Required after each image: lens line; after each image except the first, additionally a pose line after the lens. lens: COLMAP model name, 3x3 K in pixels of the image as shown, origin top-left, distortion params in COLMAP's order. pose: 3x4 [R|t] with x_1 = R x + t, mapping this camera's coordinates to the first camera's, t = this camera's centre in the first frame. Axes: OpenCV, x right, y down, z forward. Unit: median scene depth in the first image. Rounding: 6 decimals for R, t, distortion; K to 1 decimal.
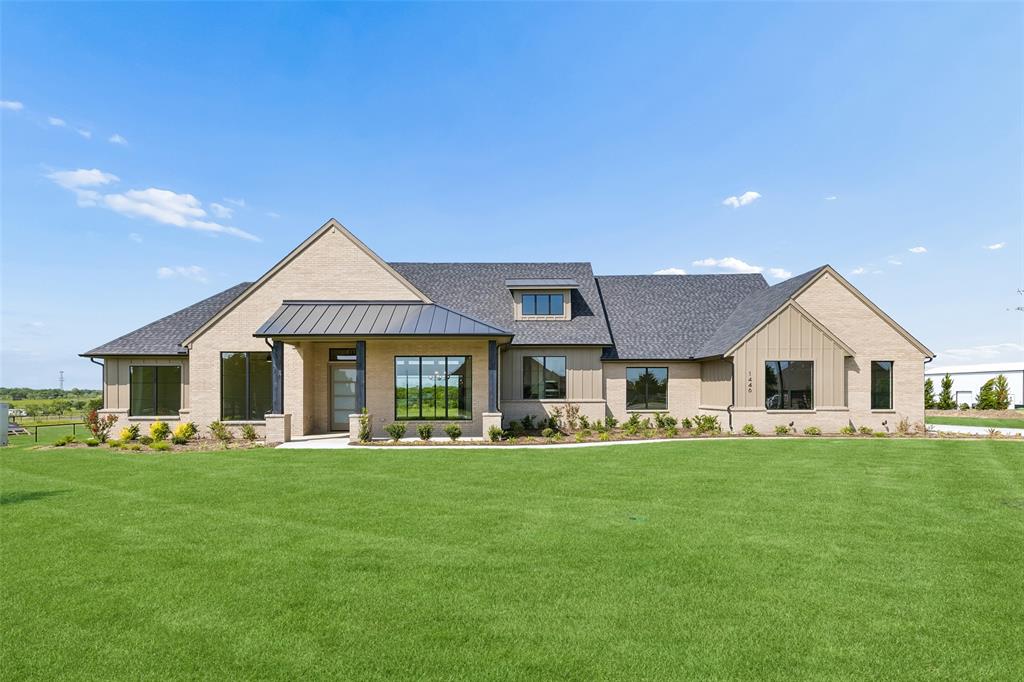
lens RADIAL K [[590.9, 0, 512.0], [0, 590.9, 341.0], [0, 0, 1]] dist [0.003747, 0.000621]
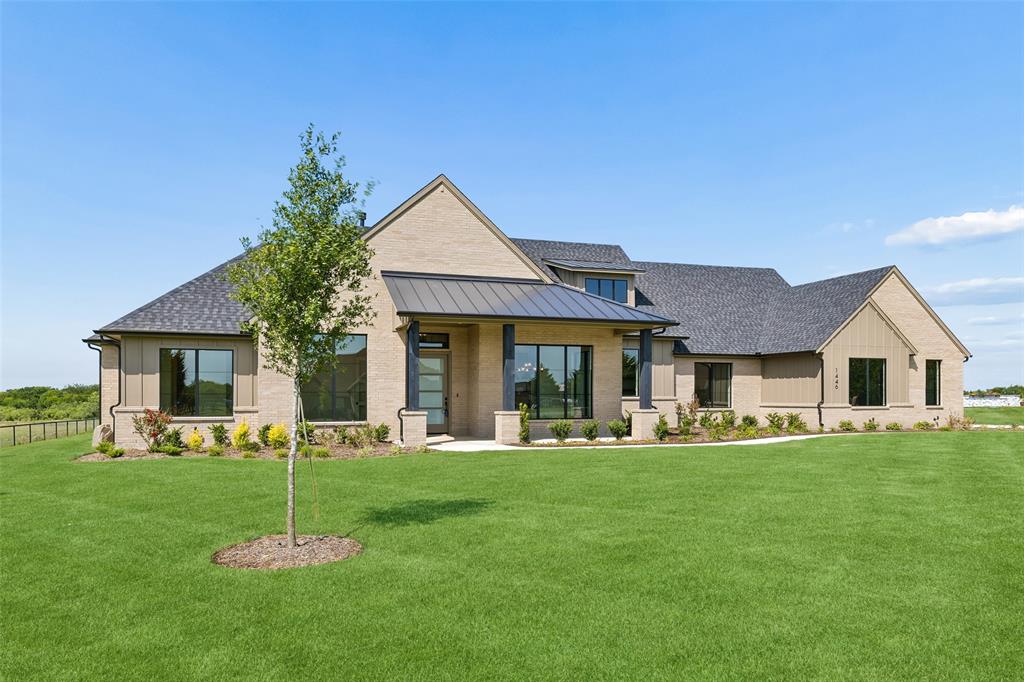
lens RADIAL K [[737.3, 0, 512.0], [0, 737.3, 341.0], [0, 0, 1]] dist [0.007248, -0.001405]
pose [[0.947402, 0.025261, 0.319047, -0.509834], [-0.026977, 0.999636, 0.000959, 0.019692], [-0.318906, -0.009516, 0.947738, -0.003570]]
